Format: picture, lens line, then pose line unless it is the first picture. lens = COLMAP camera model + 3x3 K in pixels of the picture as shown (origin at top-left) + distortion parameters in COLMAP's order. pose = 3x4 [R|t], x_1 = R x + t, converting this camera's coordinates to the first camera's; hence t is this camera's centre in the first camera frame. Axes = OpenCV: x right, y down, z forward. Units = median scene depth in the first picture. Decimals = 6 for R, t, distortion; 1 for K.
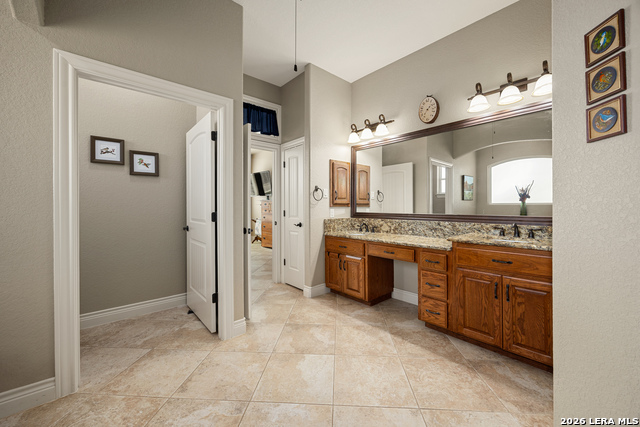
lens RADIAL K [[248.6, 0, 321.7], [0, 248.6, 210.9], [0, 0, 1]] dist [-0.000587, 0.000004]
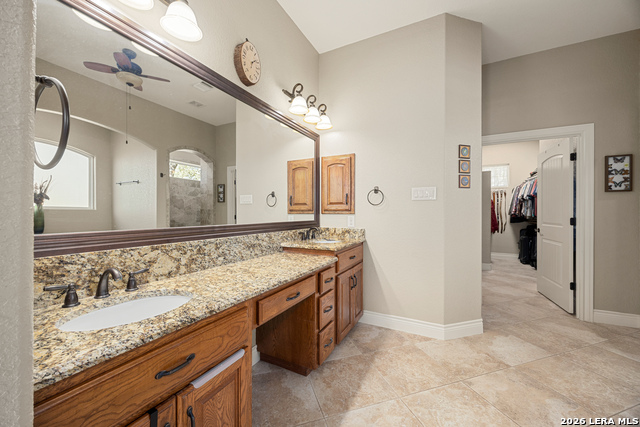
lens RADIAL K [[248.6, 0, 321.7], [0, 248.6, 210.9], [0, 0, 1]] dist [-0.000587, 0.000004]
pose [[-0.379136, 0.004671, 0.925329, -0.251261], [0.012169, 0.999926, -0.000062, -0.020498], [-0.925261, 0.011237, -0.379165, 1.105499]]
